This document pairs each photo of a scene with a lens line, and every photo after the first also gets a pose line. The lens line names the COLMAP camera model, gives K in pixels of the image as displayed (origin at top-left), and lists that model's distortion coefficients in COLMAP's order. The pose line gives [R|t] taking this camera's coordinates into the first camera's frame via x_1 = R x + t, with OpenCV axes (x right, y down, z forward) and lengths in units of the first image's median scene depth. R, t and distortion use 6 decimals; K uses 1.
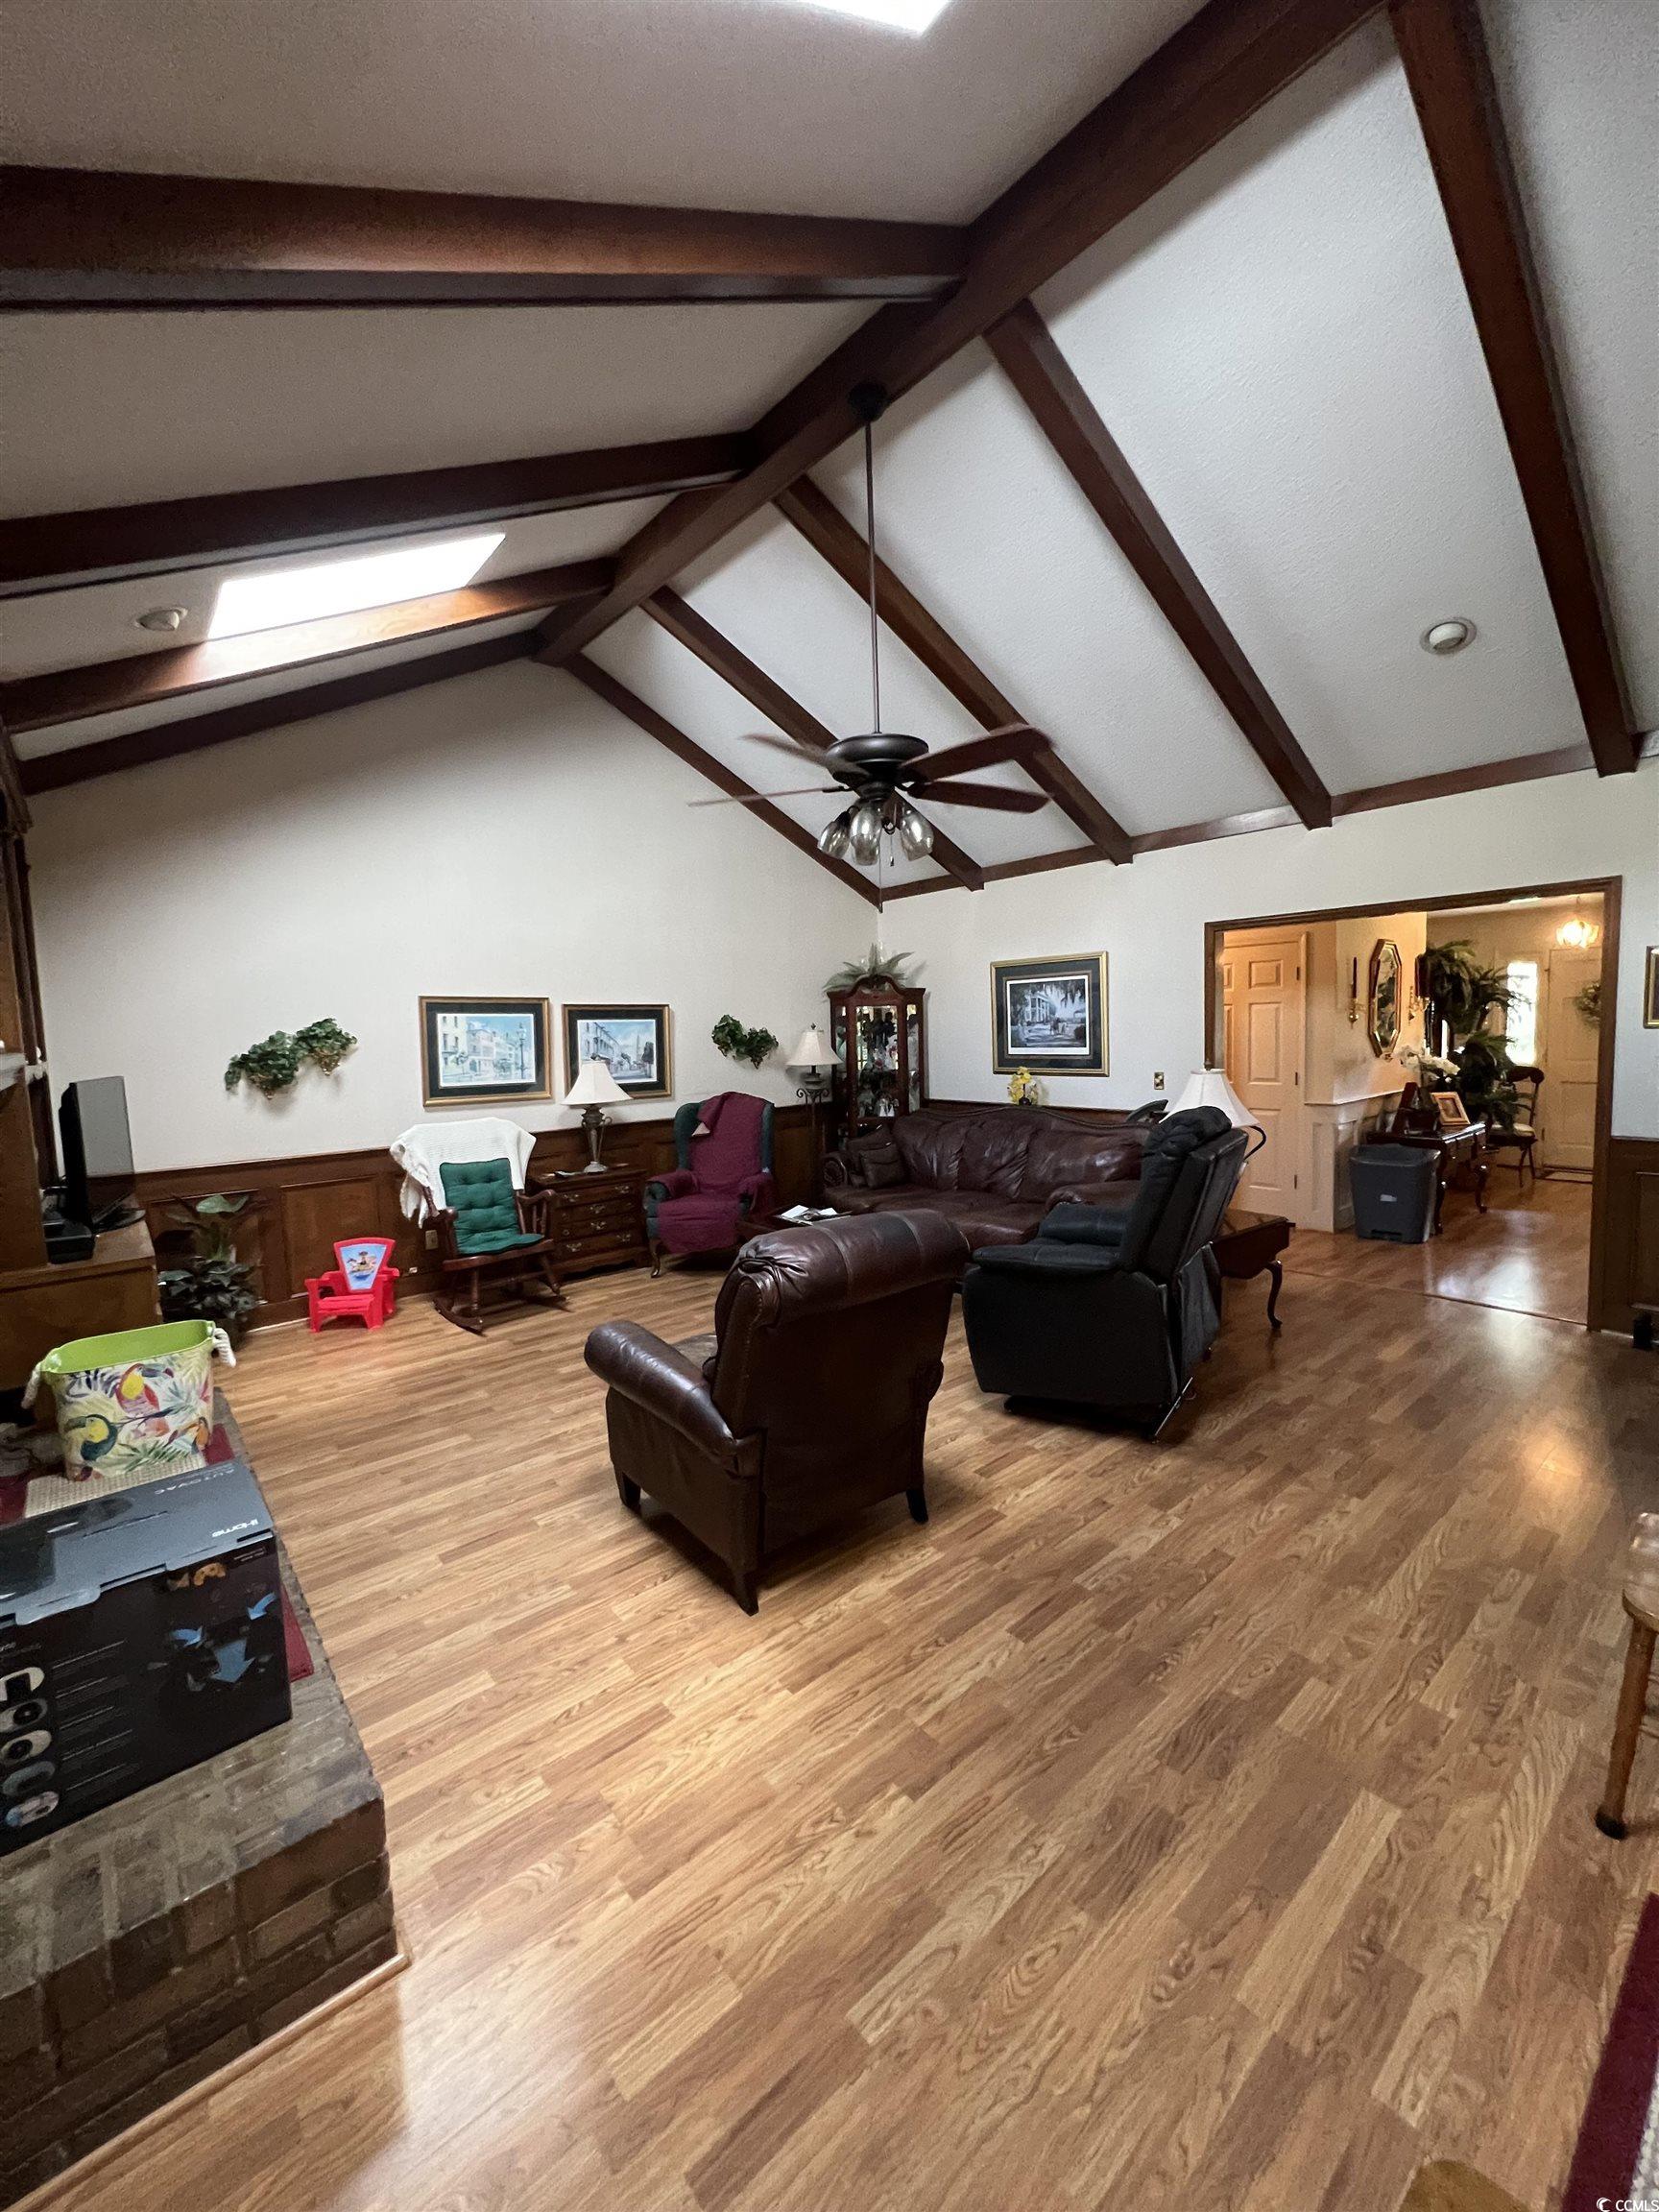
lens RADIAL K [[880.8, 0, 842.2], [0, 880.8, 1095.8], [0, 0, 1]] dist [0.000151, 0.000310]
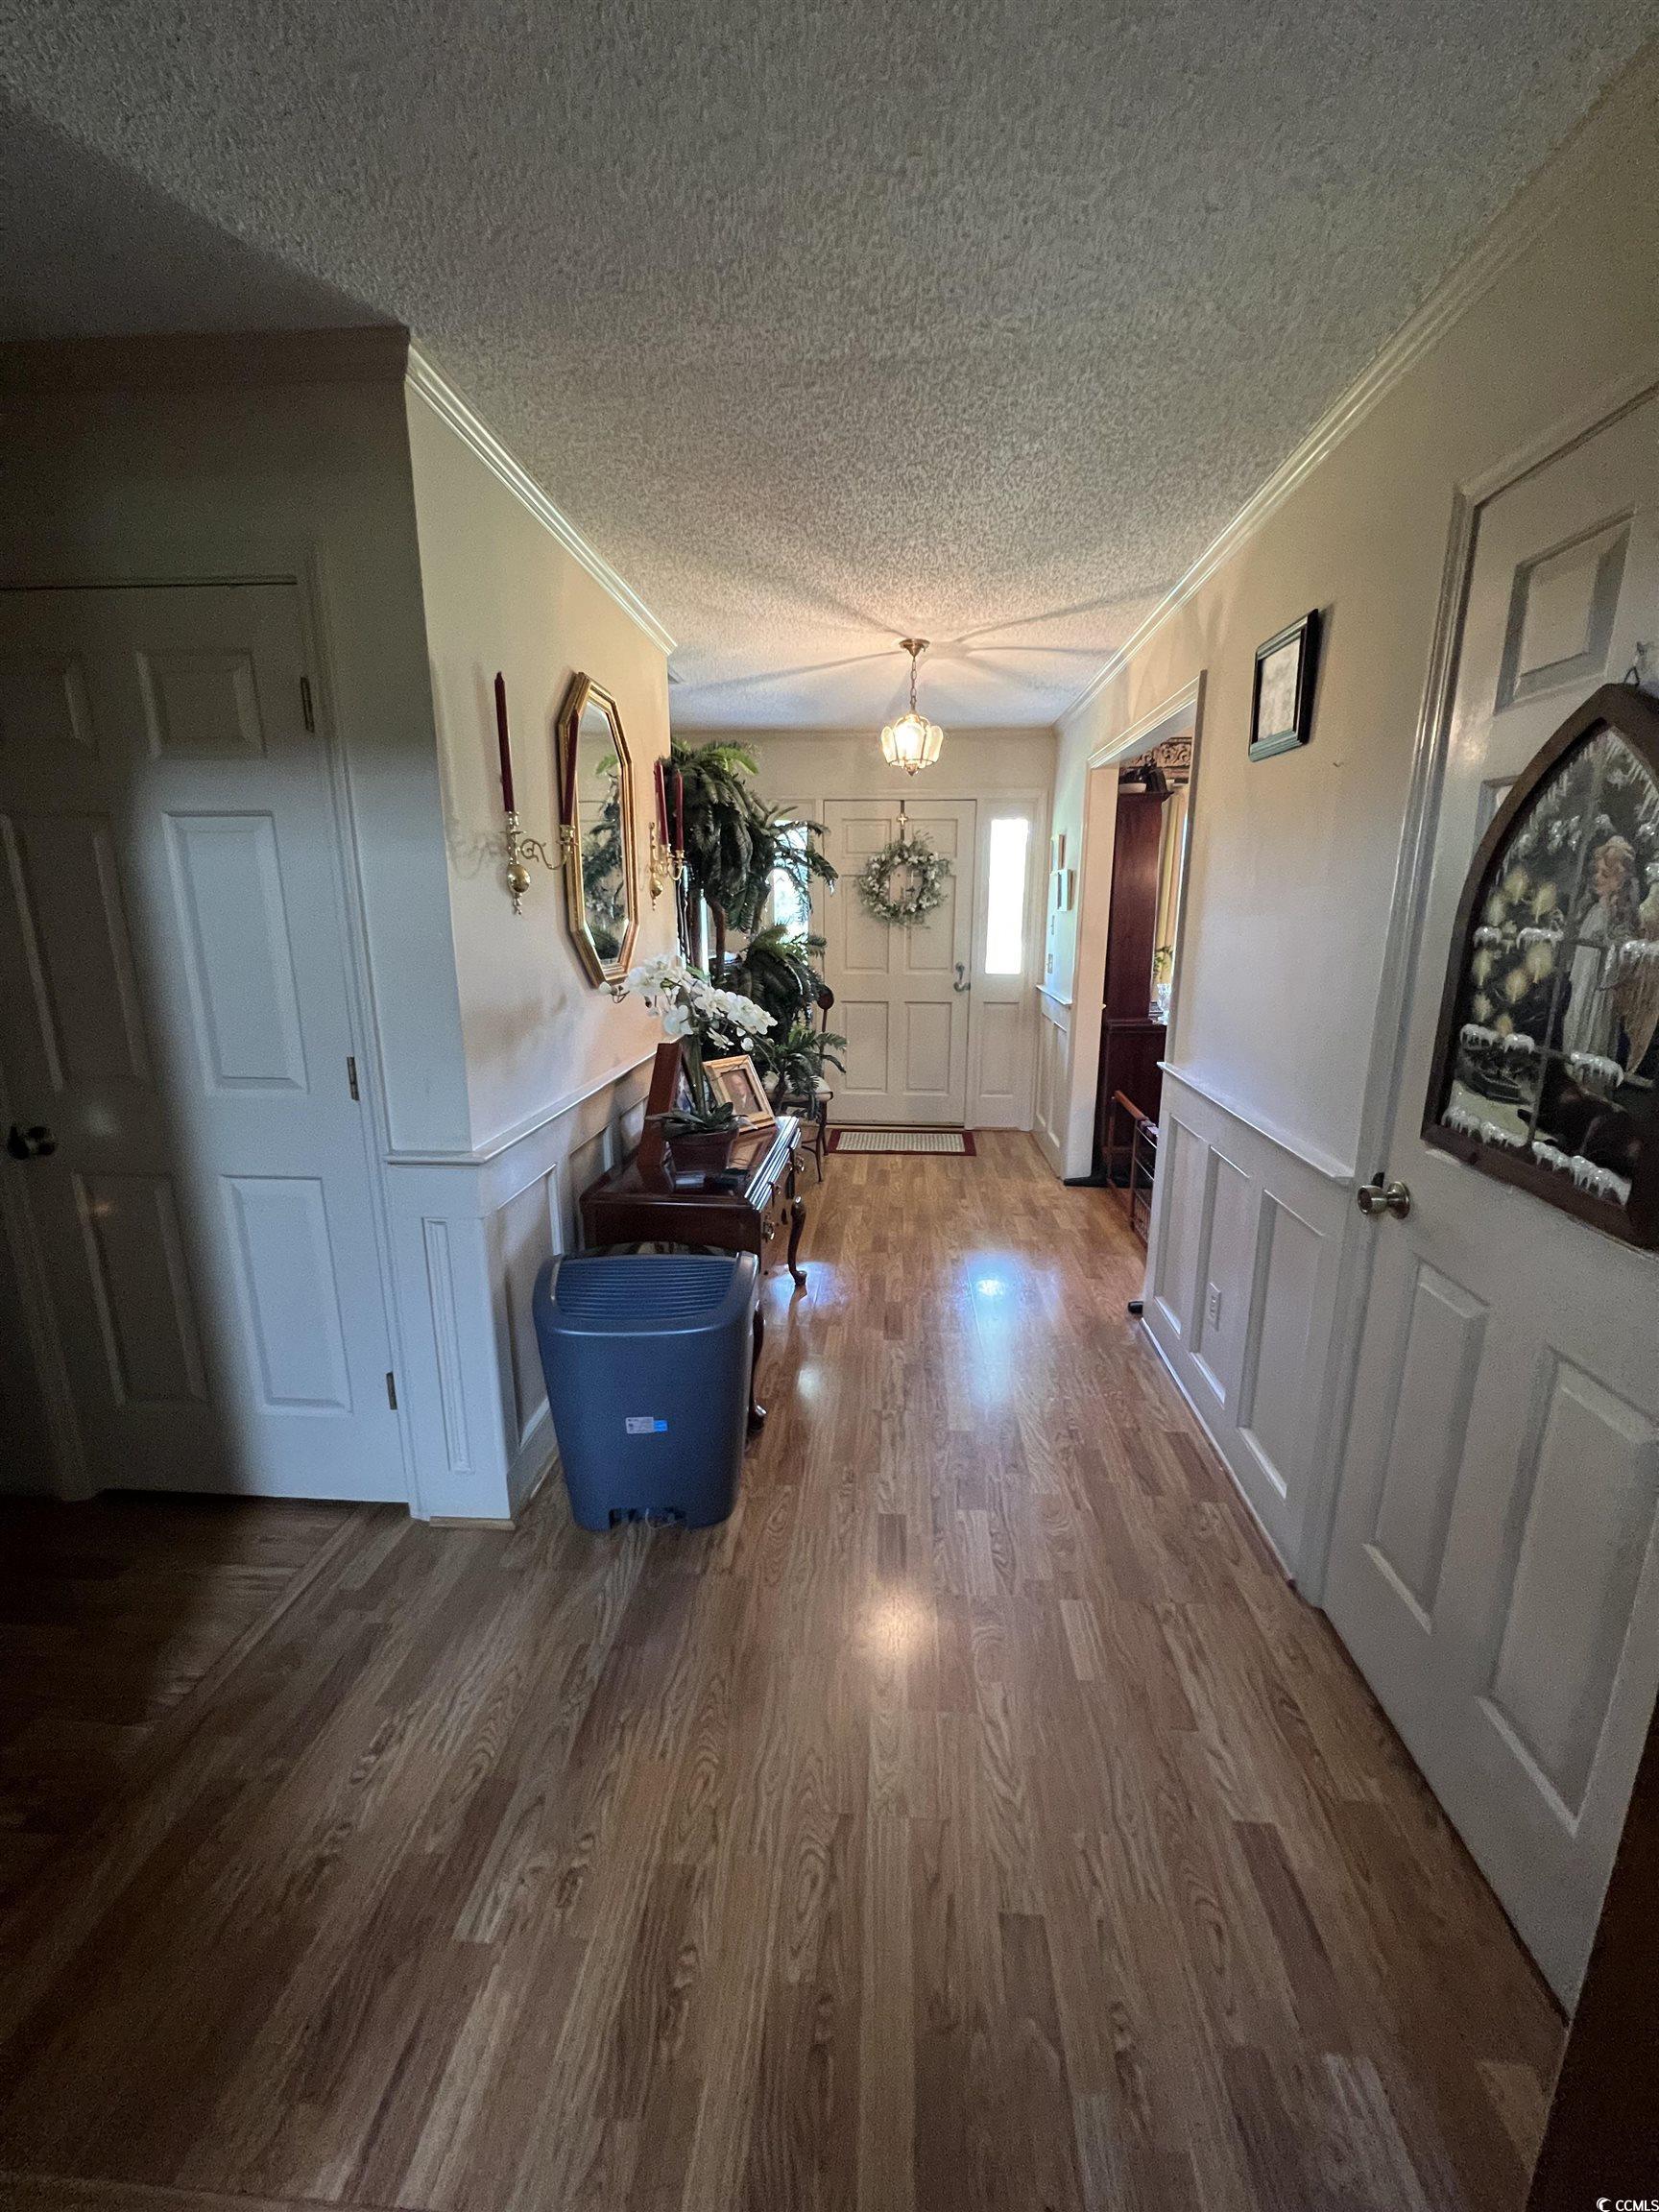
lens RADIAL K [[880.8, 0, 837.2], [0, 880.8, 1104.2], [0, 0, 1]] dist [0.000151, 0.000310]
pose [[0.701698, -0.127823, 0.700915, 0.347974], [0.032799, 0.988527, 0.147438, -0.041235], [-0.711719, -0.080467, 0.697840, 0.557173]]
